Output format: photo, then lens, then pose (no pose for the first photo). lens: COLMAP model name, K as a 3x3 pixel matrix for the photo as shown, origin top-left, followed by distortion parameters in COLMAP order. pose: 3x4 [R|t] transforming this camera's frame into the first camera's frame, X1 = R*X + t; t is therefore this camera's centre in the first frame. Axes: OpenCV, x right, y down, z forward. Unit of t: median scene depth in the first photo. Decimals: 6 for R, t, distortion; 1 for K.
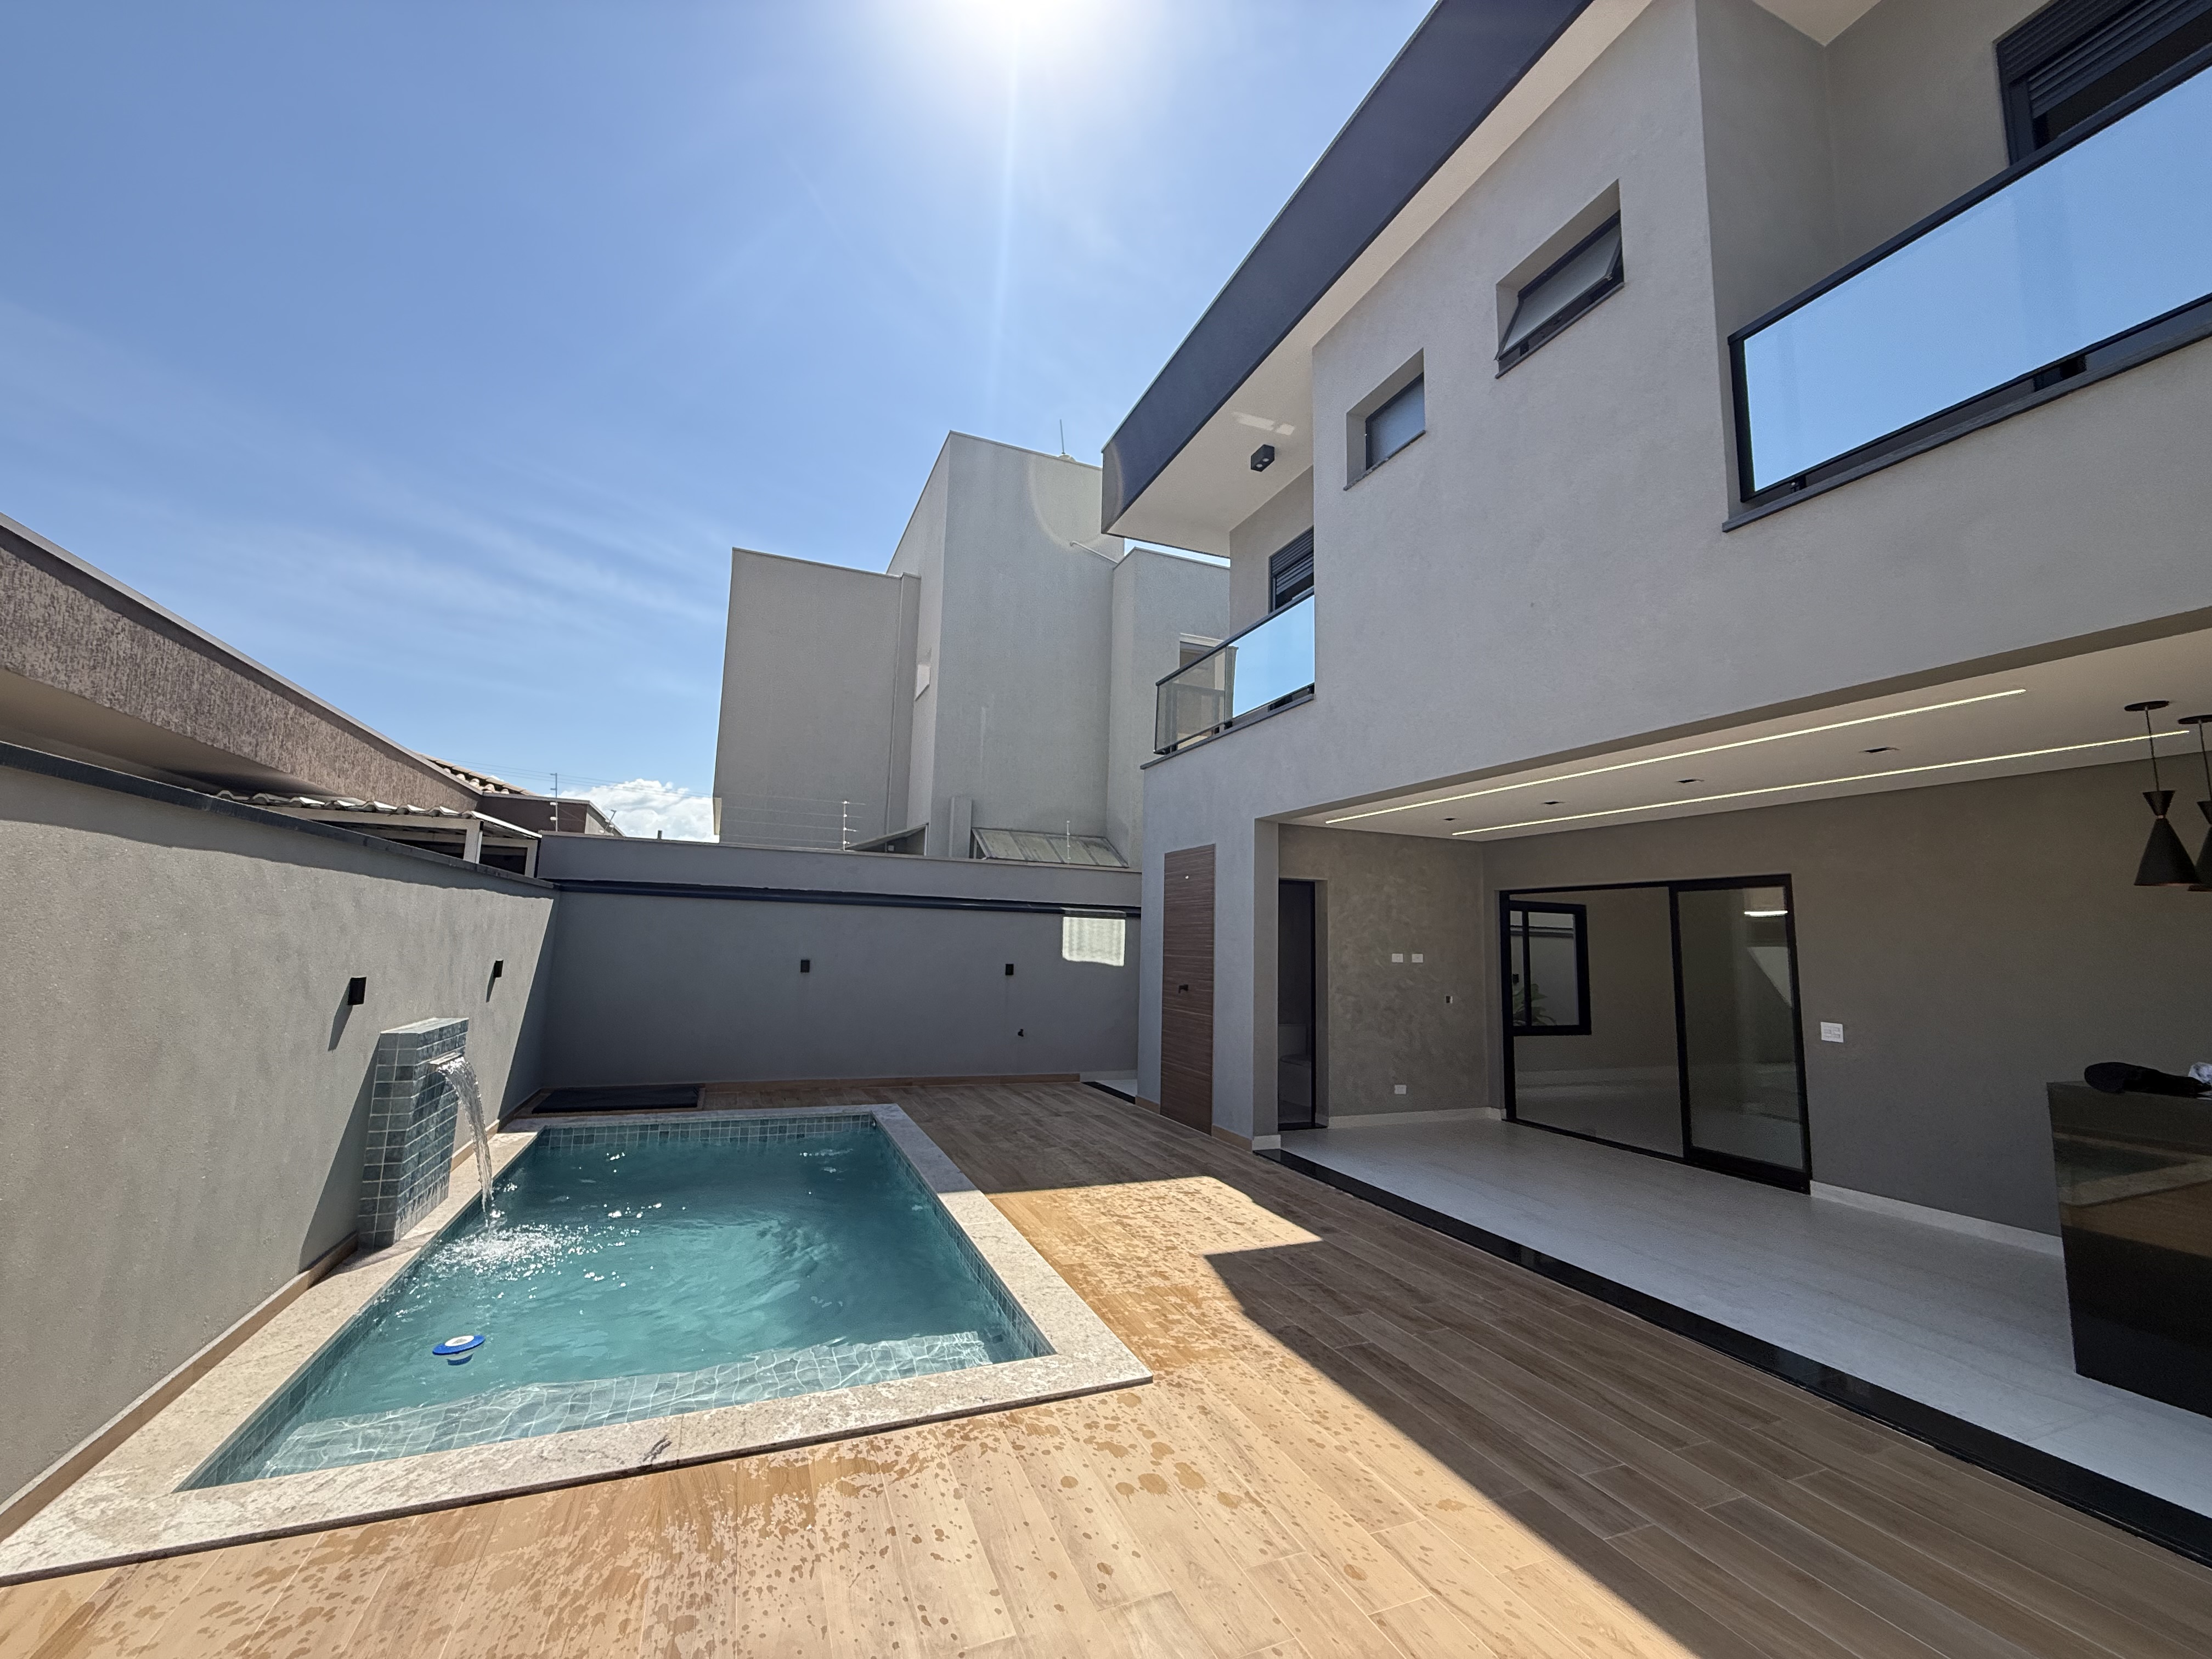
lens RADIAL K [[889.9, 0, 1106.0], [0, 889.9, 829.5], [0, 0, 1]] dist [0.000970, -0.000287]
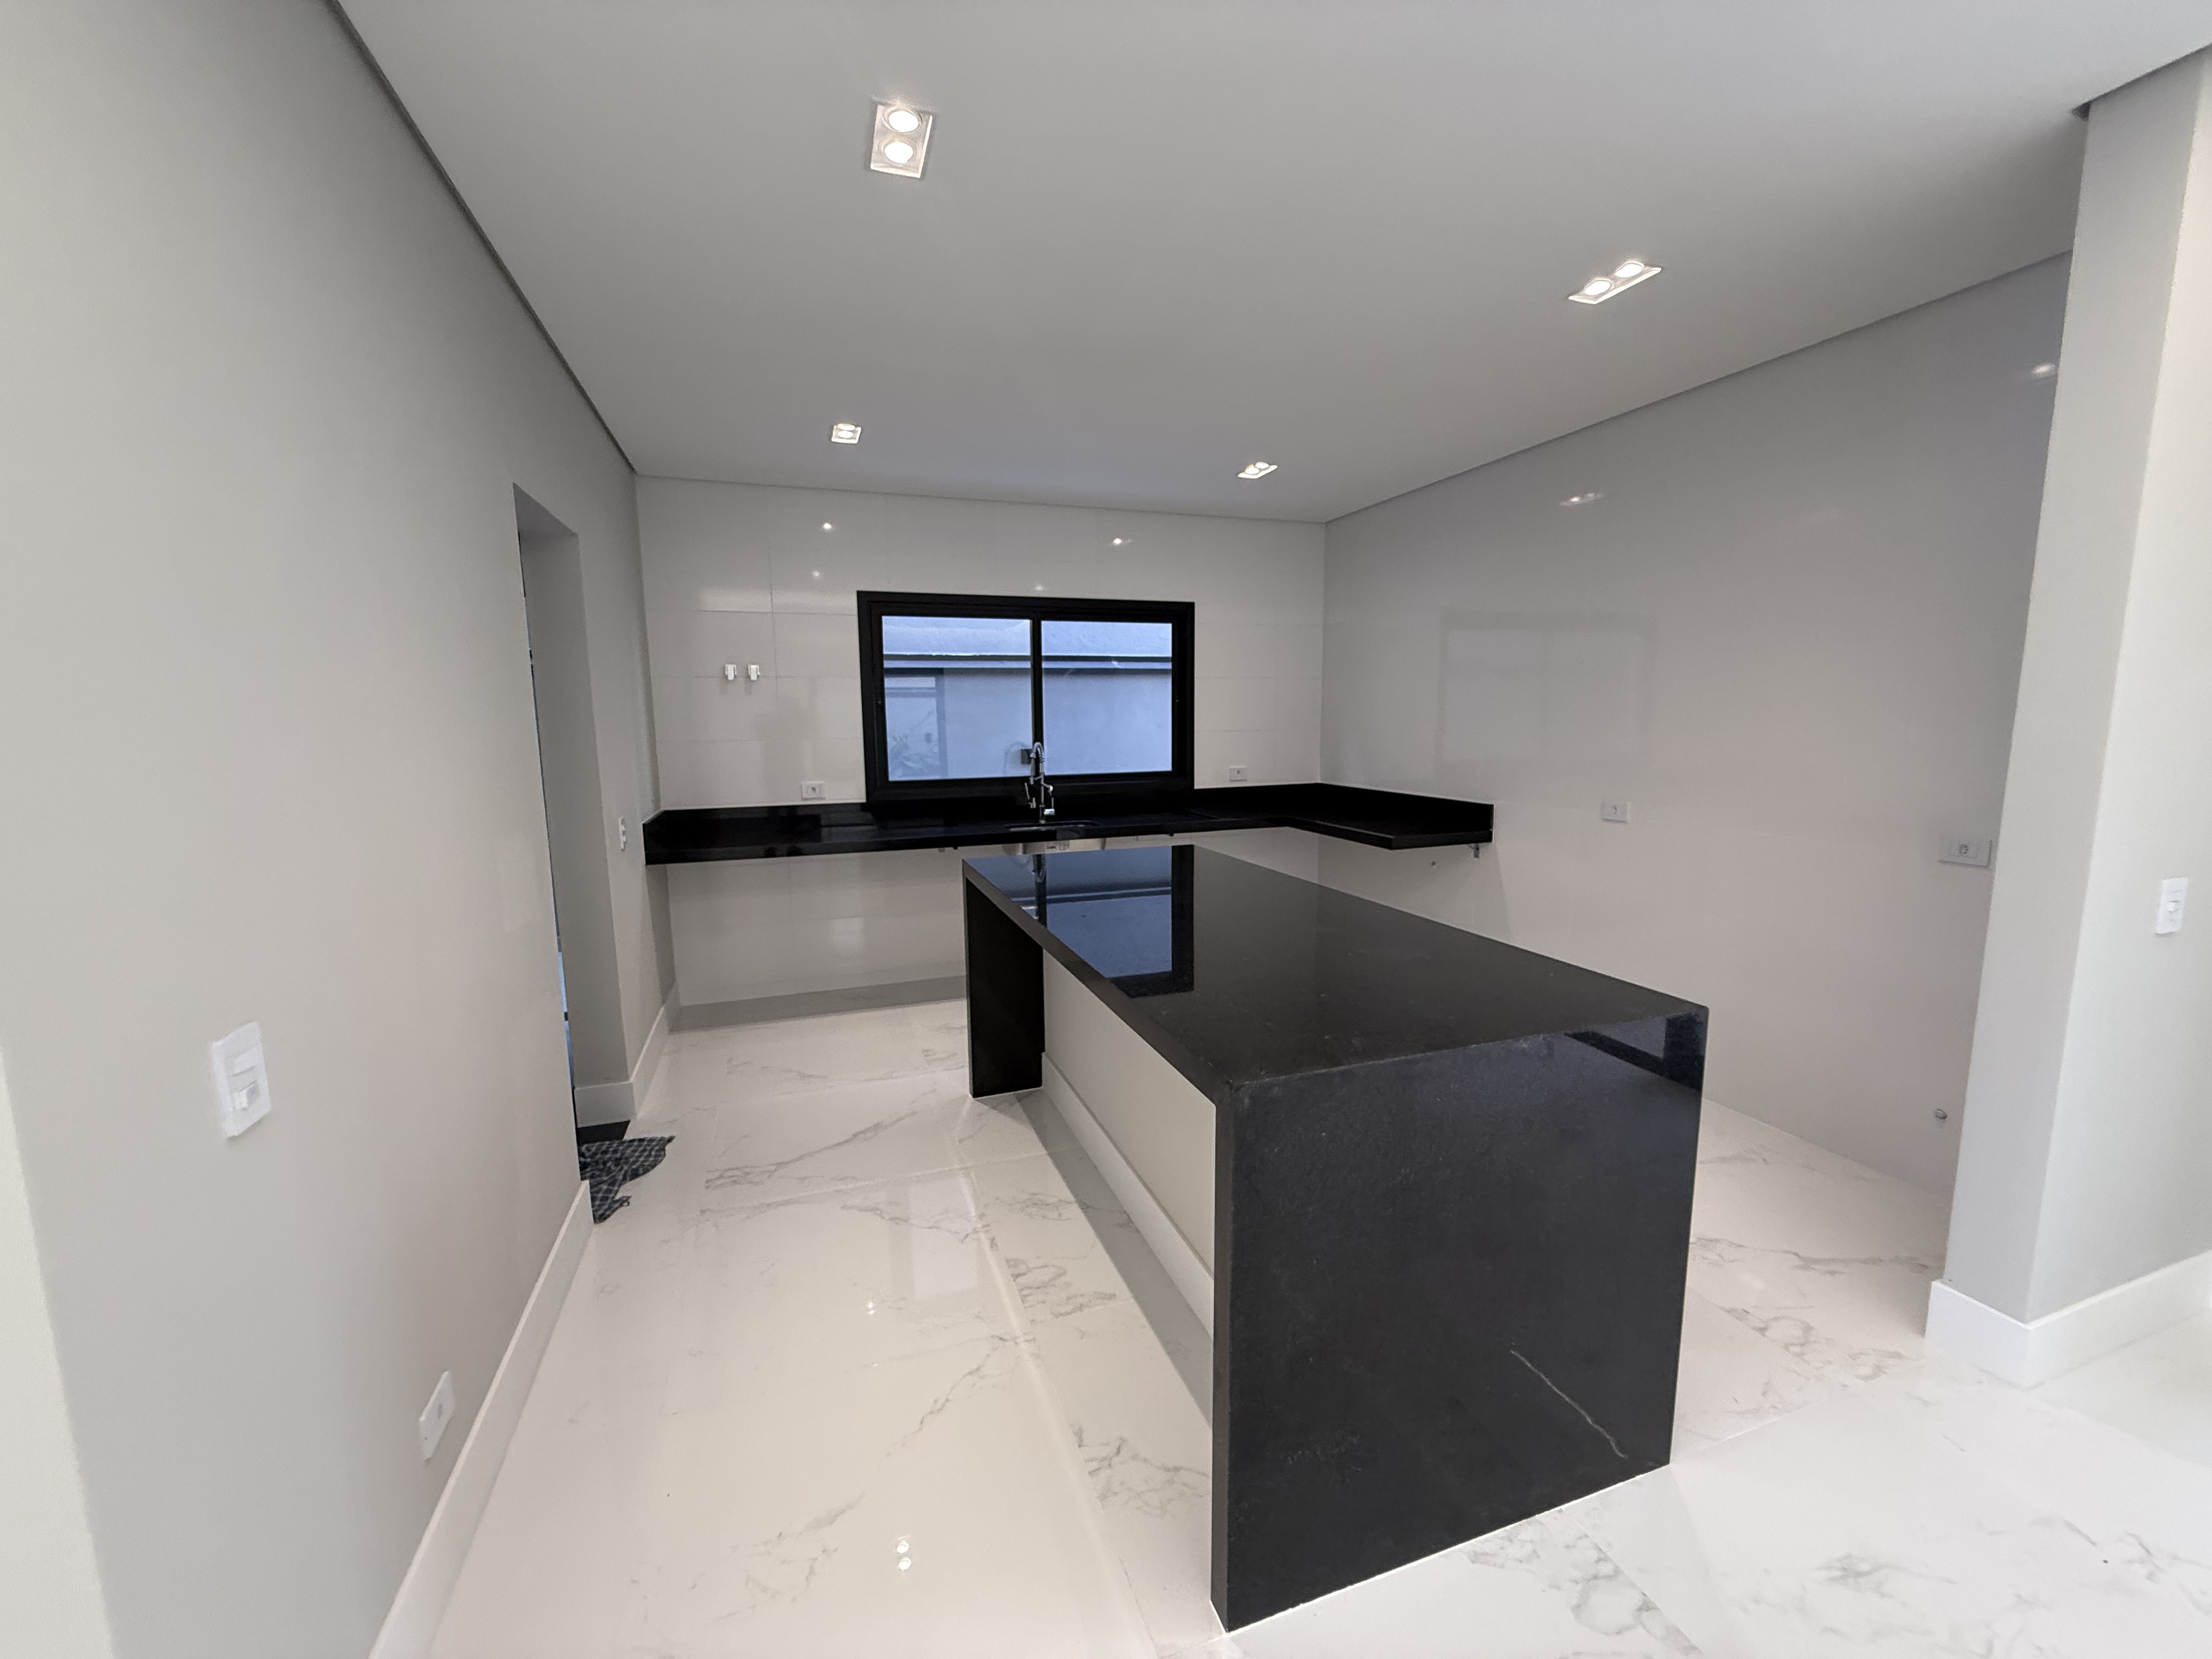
lens RADIAL K [[889.9, 0, 1106.0], [0, 889.9, 829.5], [0, 0, 1]] dist [0.000970, -0.000287]
pose [[0.997941, -0.025333, -0.058931, 0.720820], [0.040105, 0.963420, 0.264978, 0.105053], [0.050062, -0.266796, 0.962452, 0.765305]]
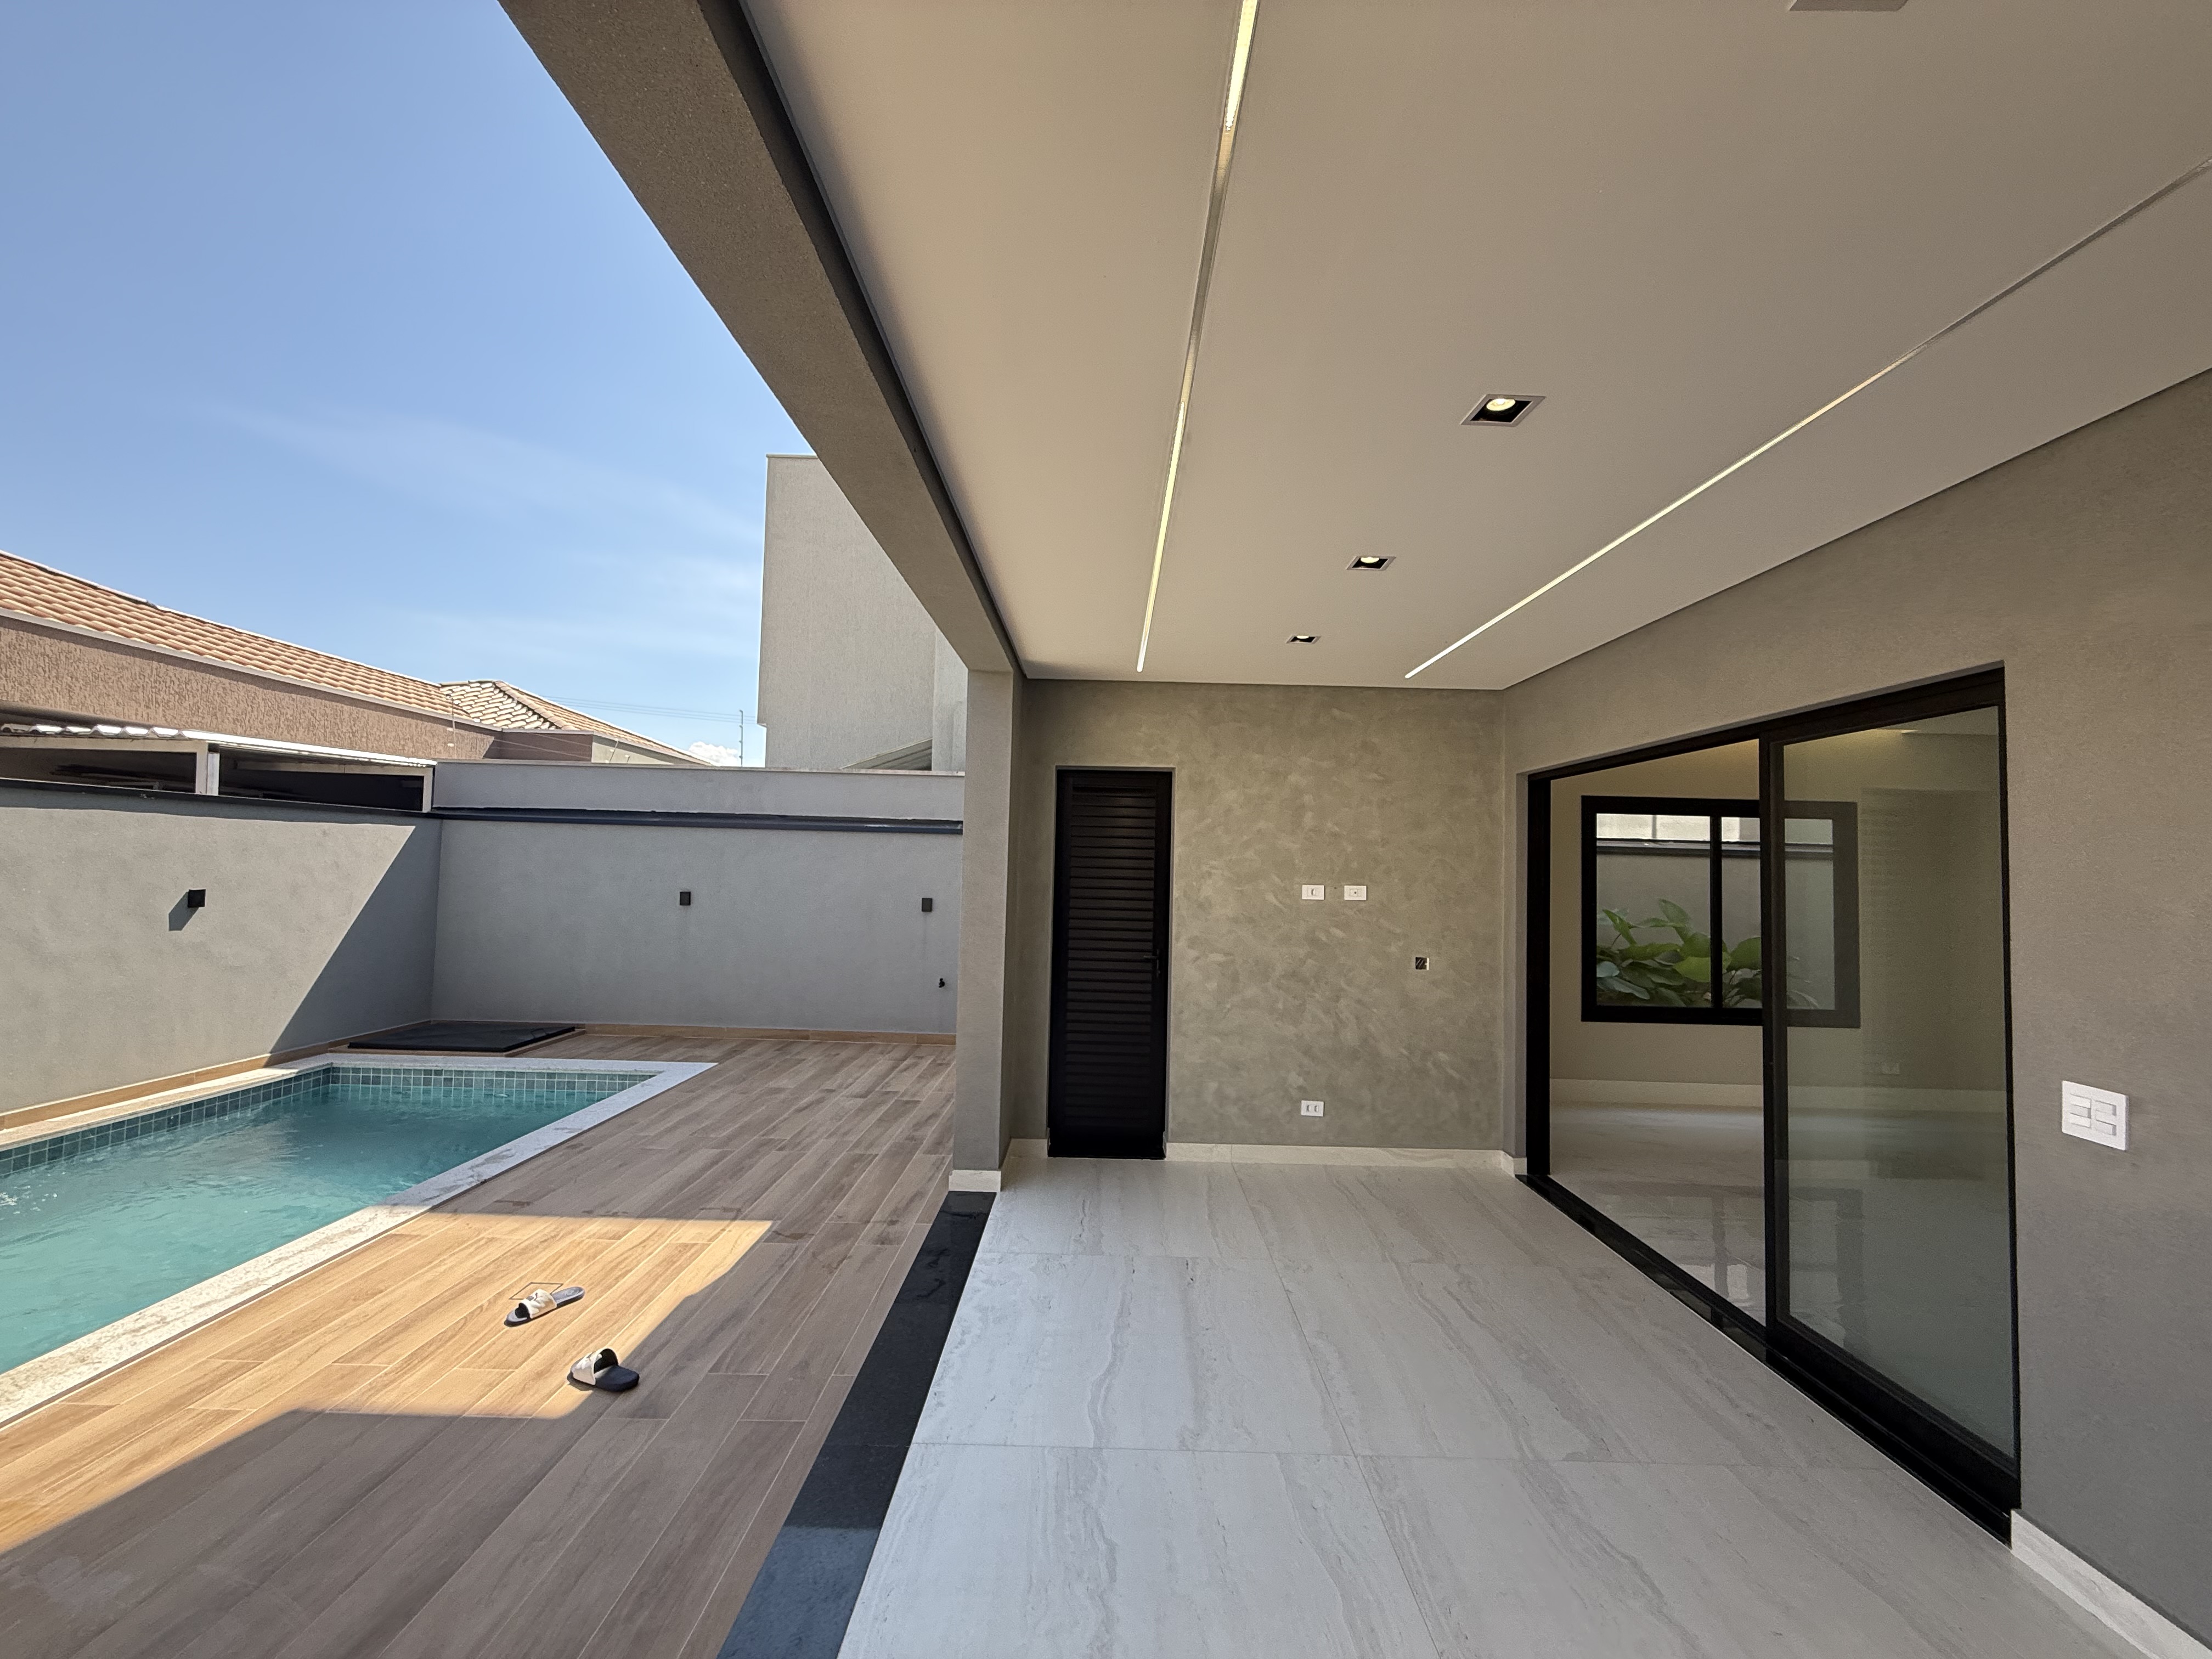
lens RADIAL K [[889.9, 0, 1106.0], [0, 889.9, 829.5], [0, 0, 1]] dist [0.000970, -0.000287]
pose [[0.923745, -0.022024, -0.382375, 0.434351], [0.049651, 0.996807, 0.062534, 0.058283], [0.379777, -0.076751, 0.921889, 0.401391]]
